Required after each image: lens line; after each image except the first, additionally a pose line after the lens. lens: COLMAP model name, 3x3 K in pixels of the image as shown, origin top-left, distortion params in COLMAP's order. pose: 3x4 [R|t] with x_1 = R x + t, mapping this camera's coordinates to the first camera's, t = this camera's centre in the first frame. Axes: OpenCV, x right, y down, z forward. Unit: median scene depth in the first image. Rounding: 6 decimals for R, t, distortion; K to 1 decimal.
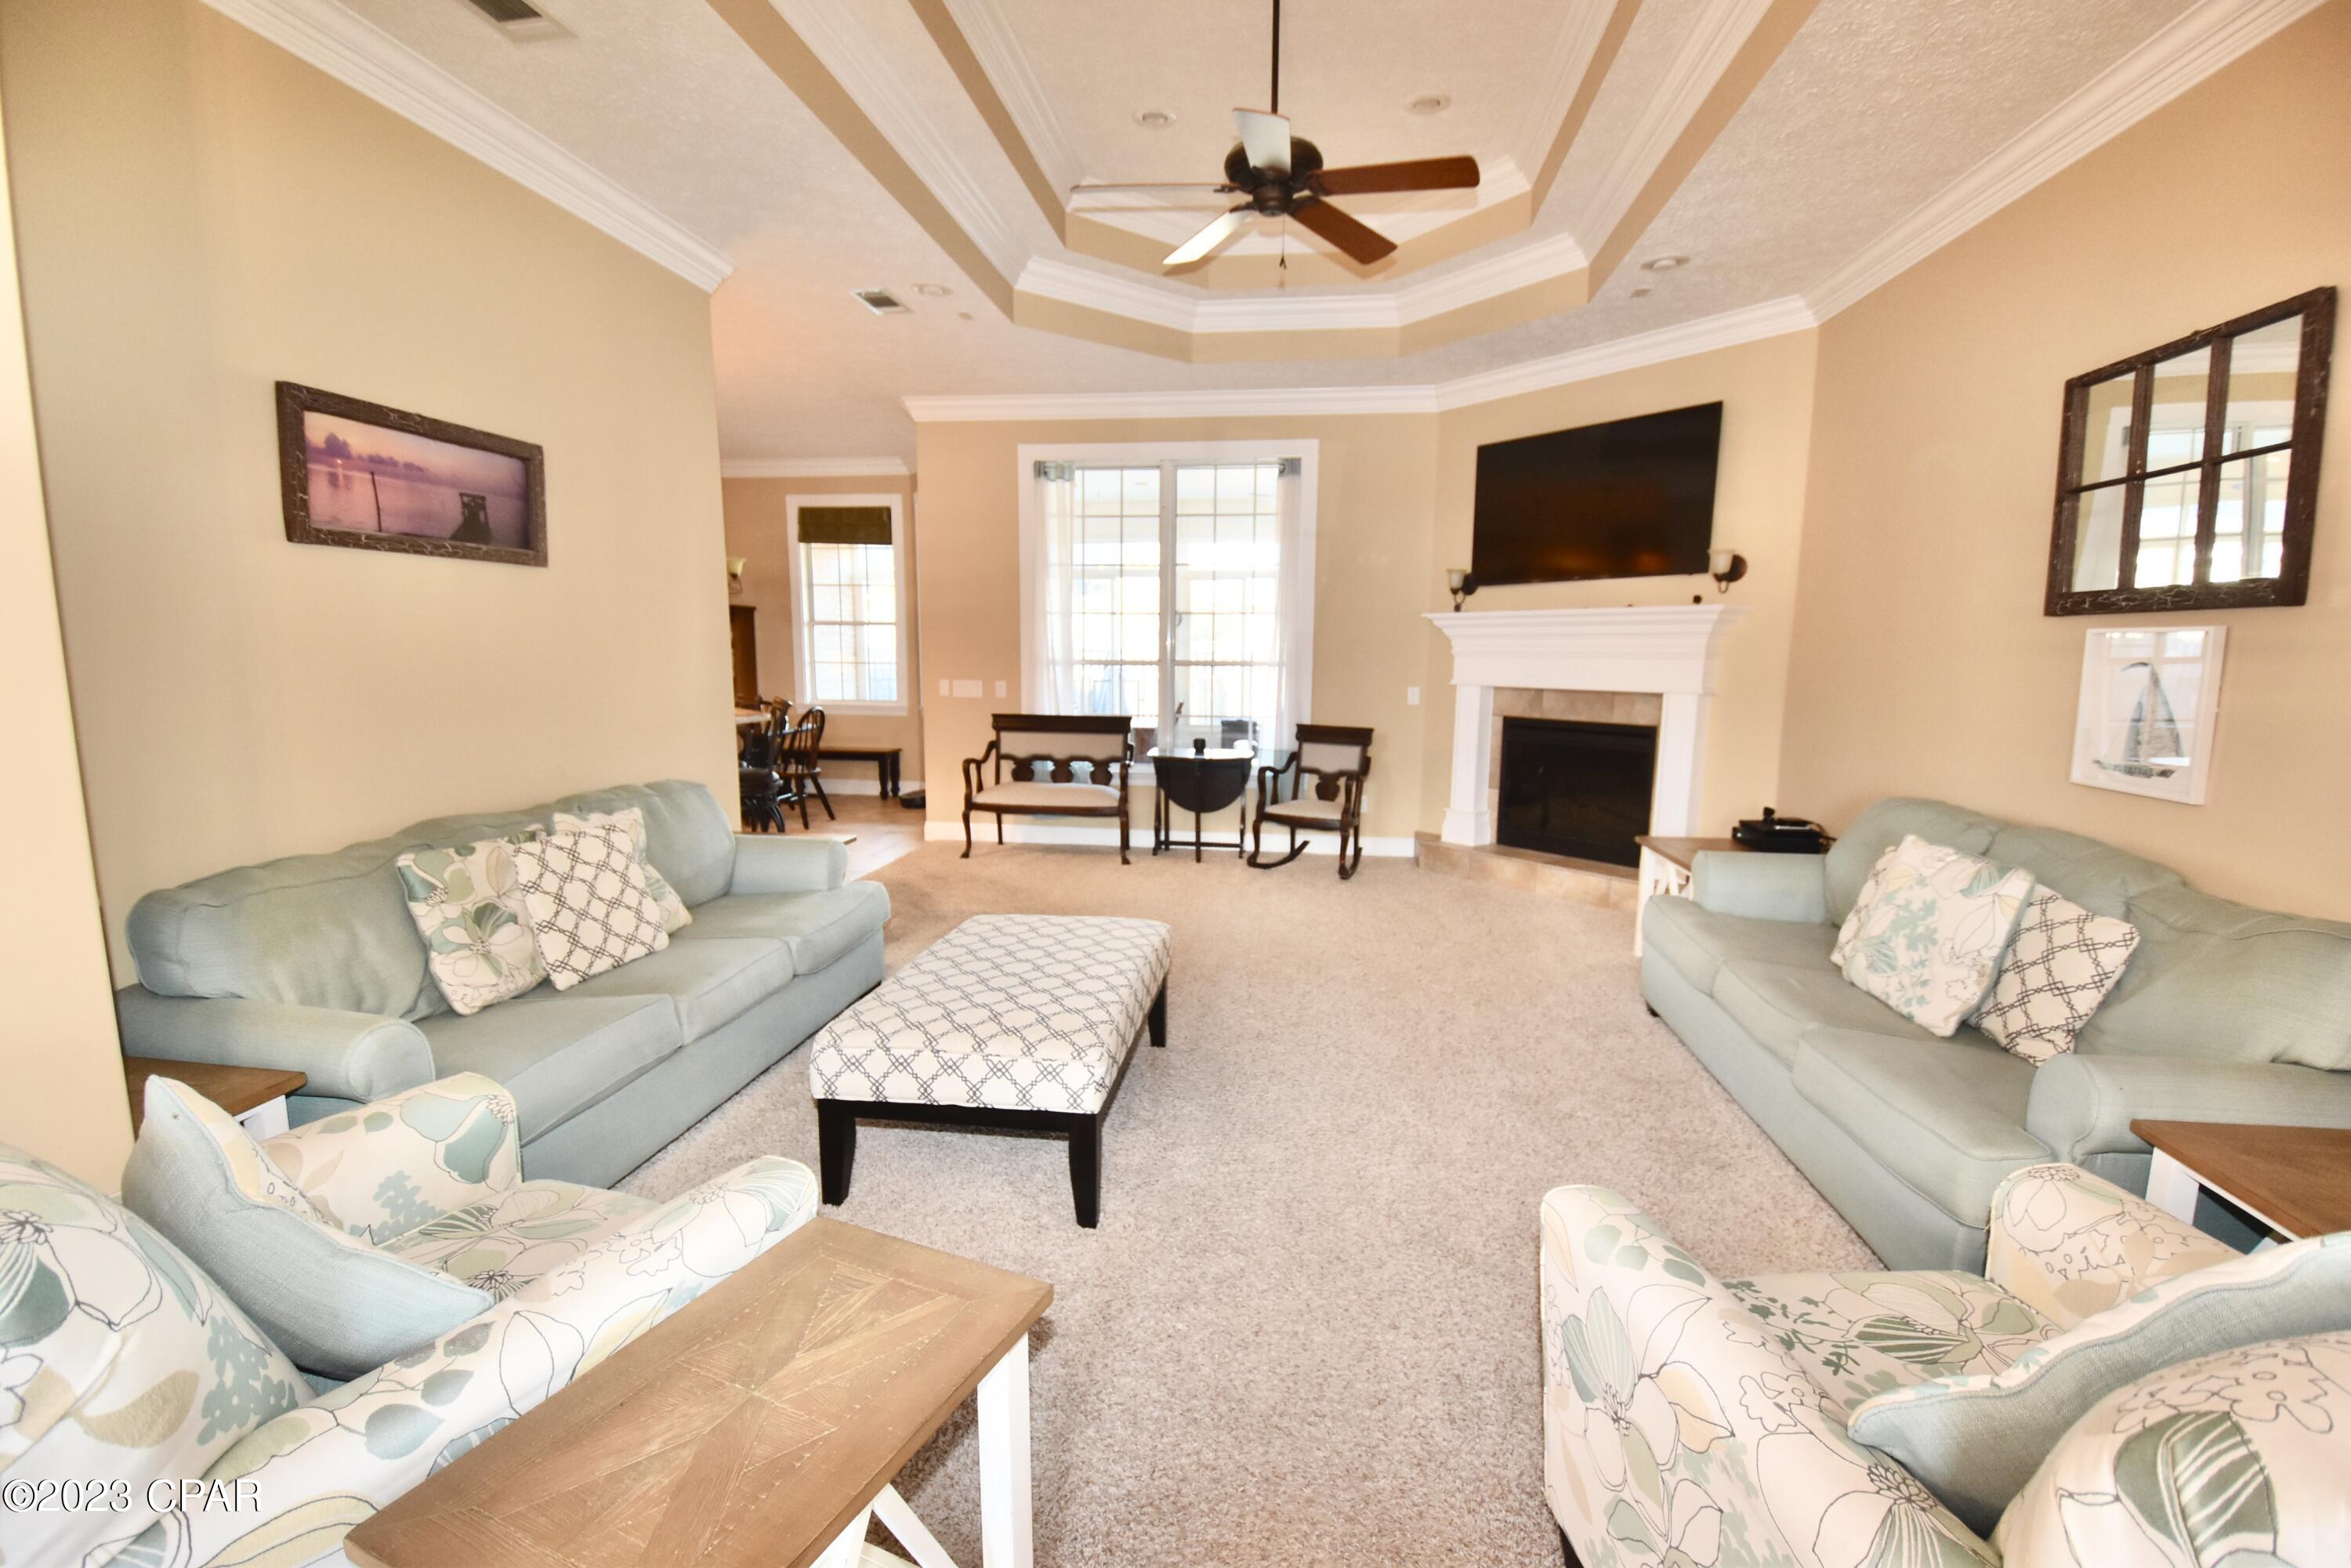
lens RADIAL K [[1029.1, 0, 1174.7], [0, 1029.1, 802.7], [0, 0, 1]] dist [0.008984, -0.017611]
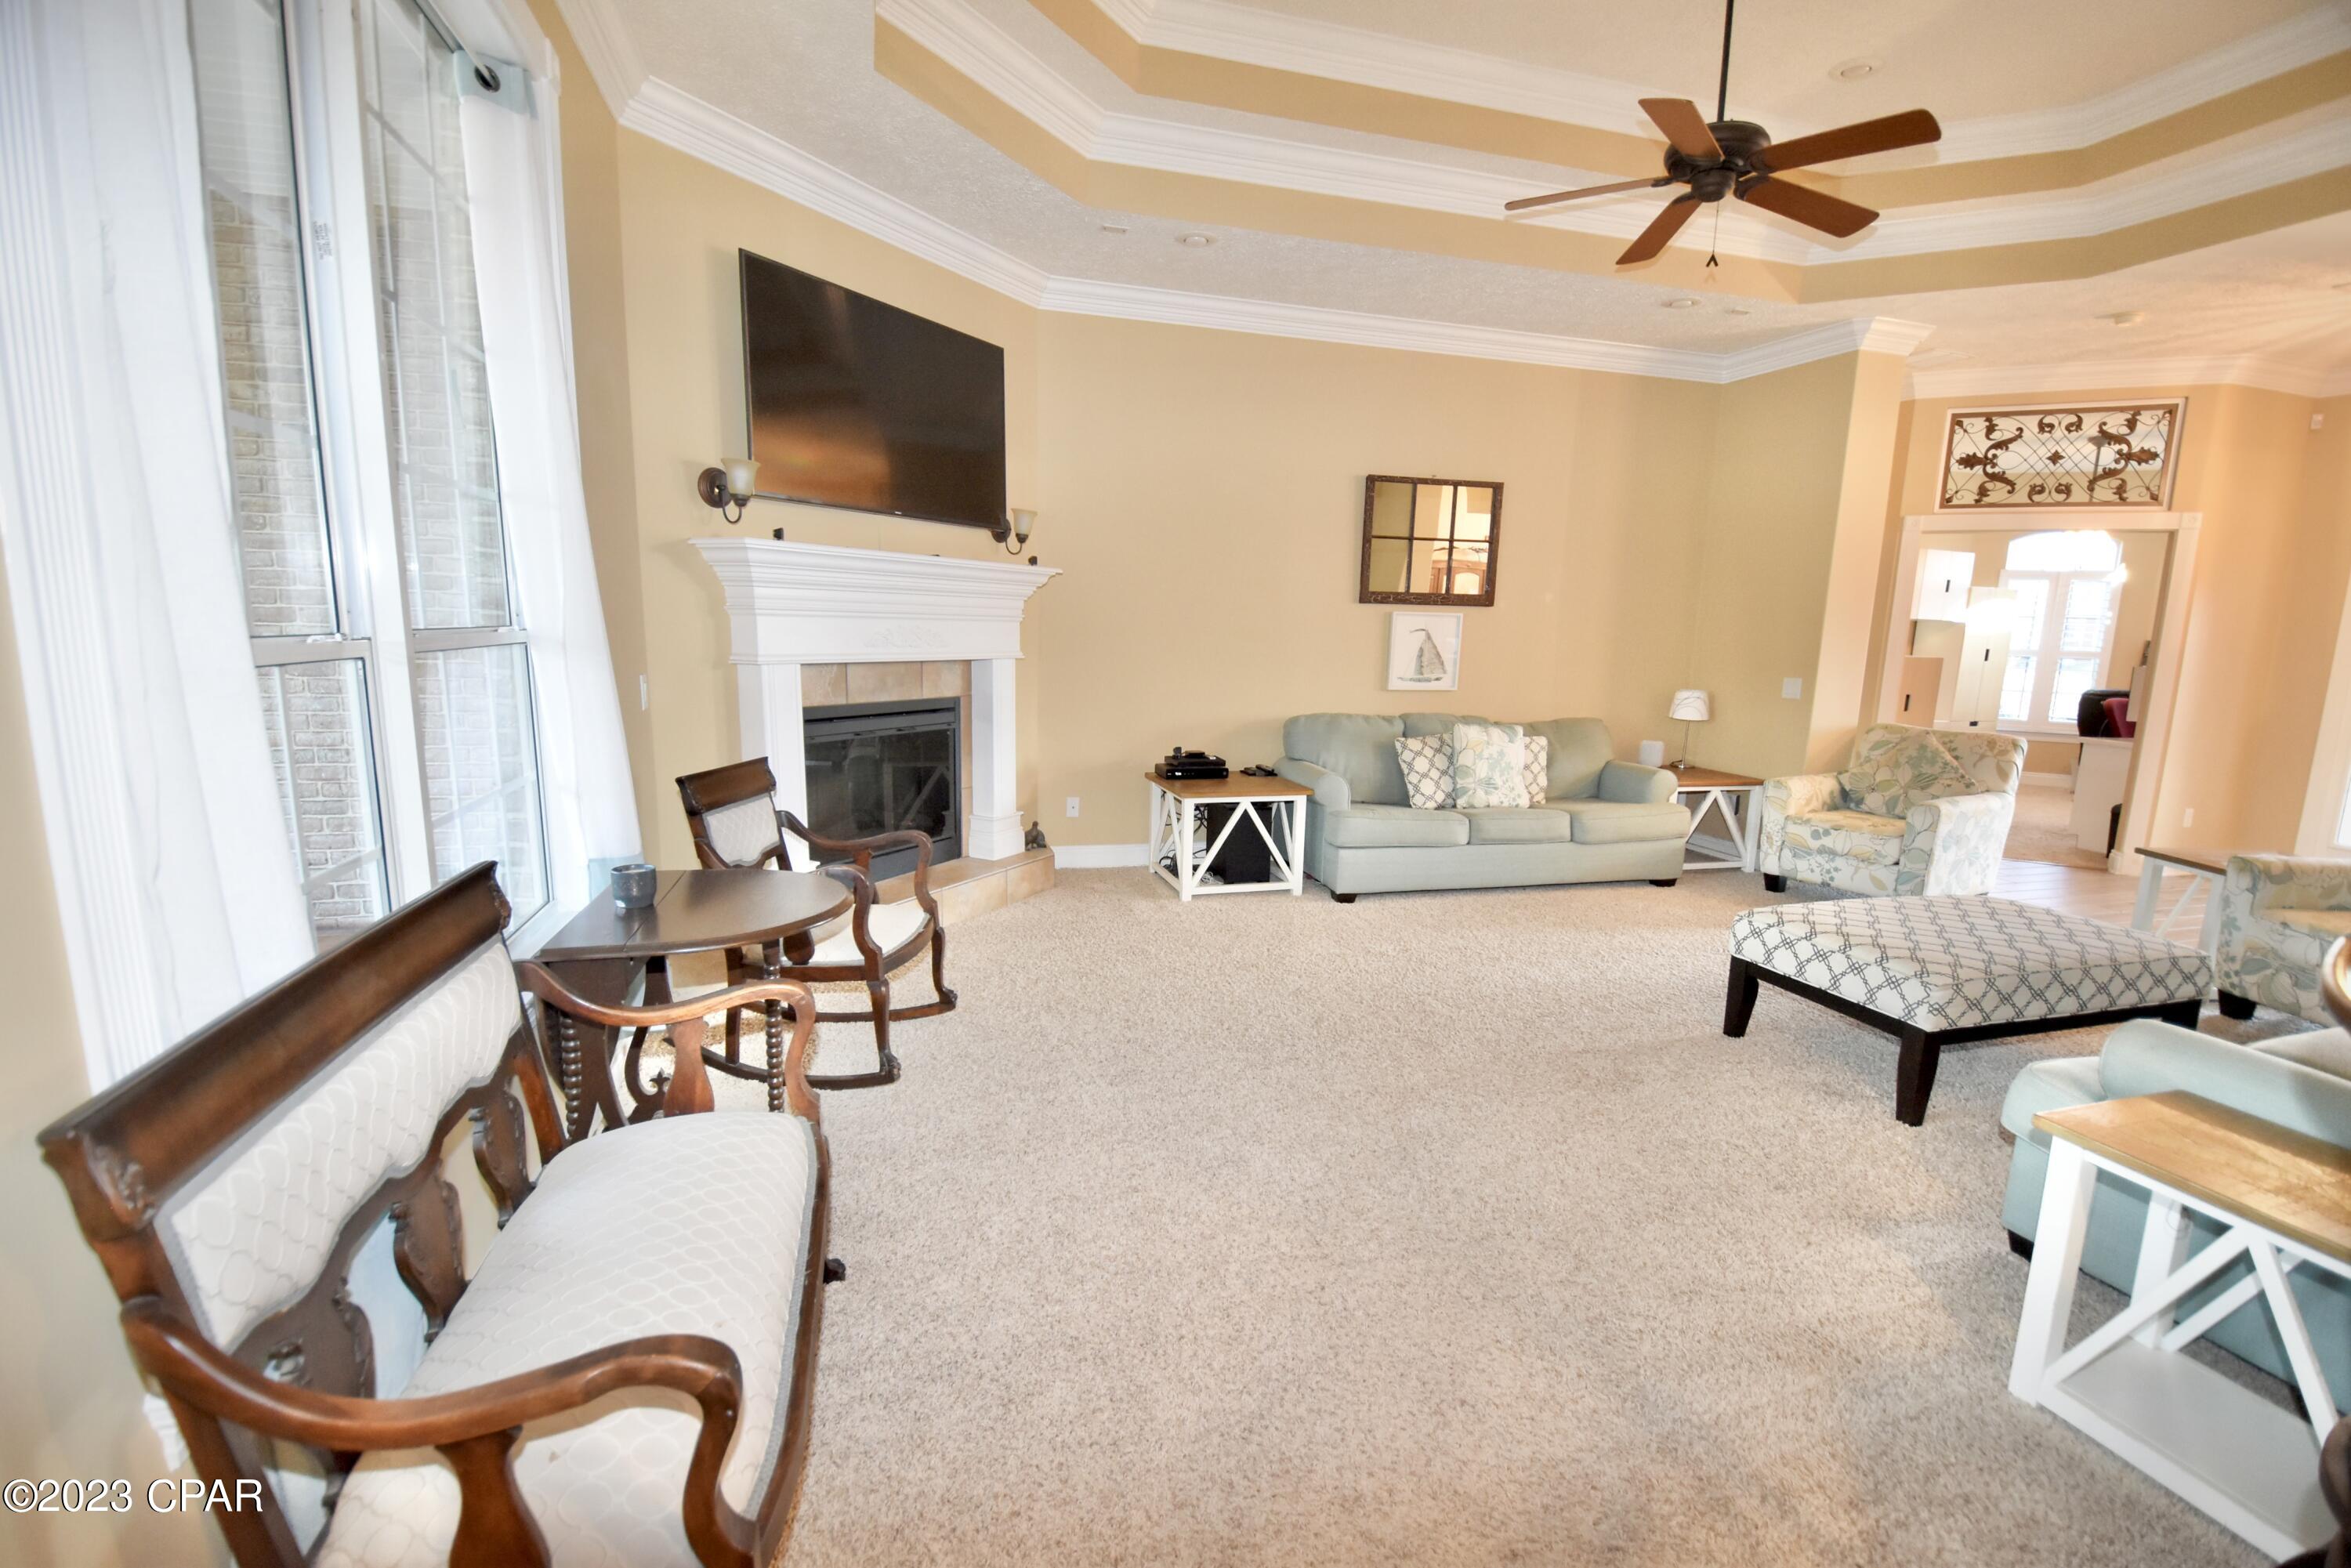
lens RADIAL K [[1029.1, 0, 1172.9], [0, 1029.1, 806.0], [0, 0, 1]] dist [0.008984, -0.017611]
pose [[-0.405404, -0.176093, 0.897016, -0.452638], [0.108044, 0.965163, 0.238302, -0.189492], [-0.907730, 0.193526, -0.372255, 1.277974]]
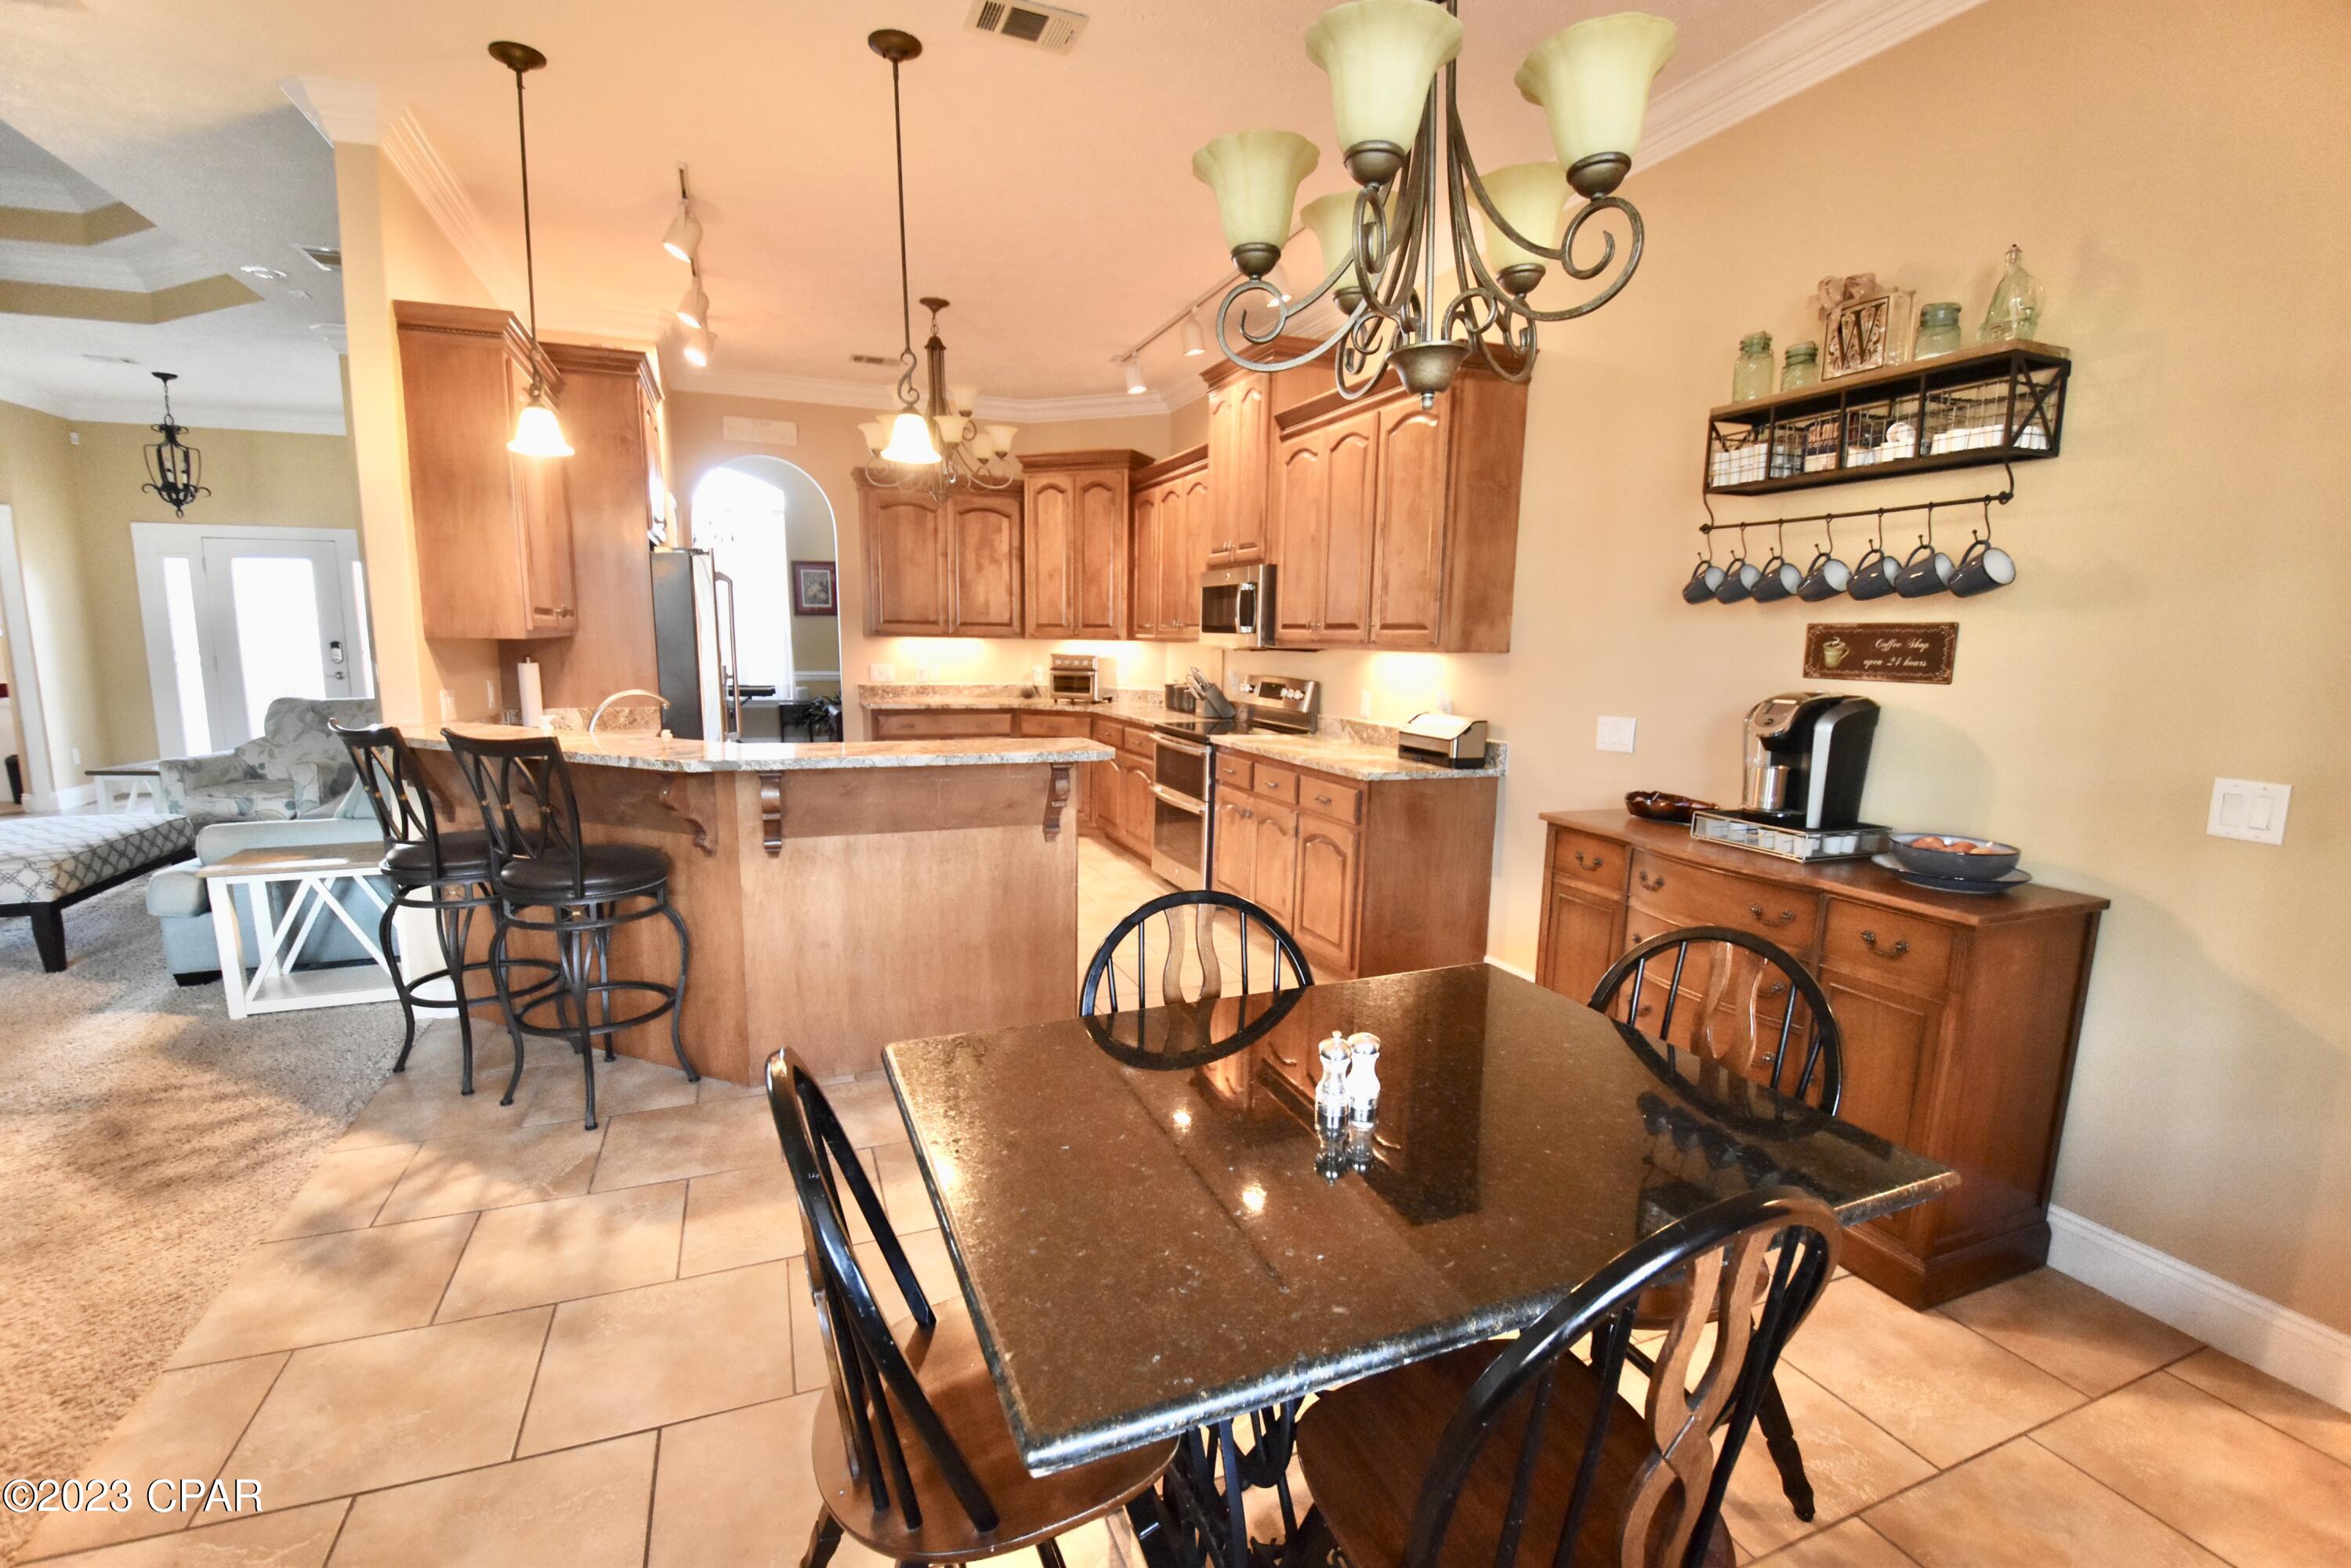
lens RADIAL K [[1029.1, 0, 1169.9], [0, 1029.1, 797.3], [0, 0, 1]] dist [0.008984, -0.017611]
pose [[-0.865364, 0.055406, -0.498072, -0.496401], [-0.098602, 0.955618, 0.277617, -0.266415], [0.491348, 0.289351, -0.821495, 1.742768]]
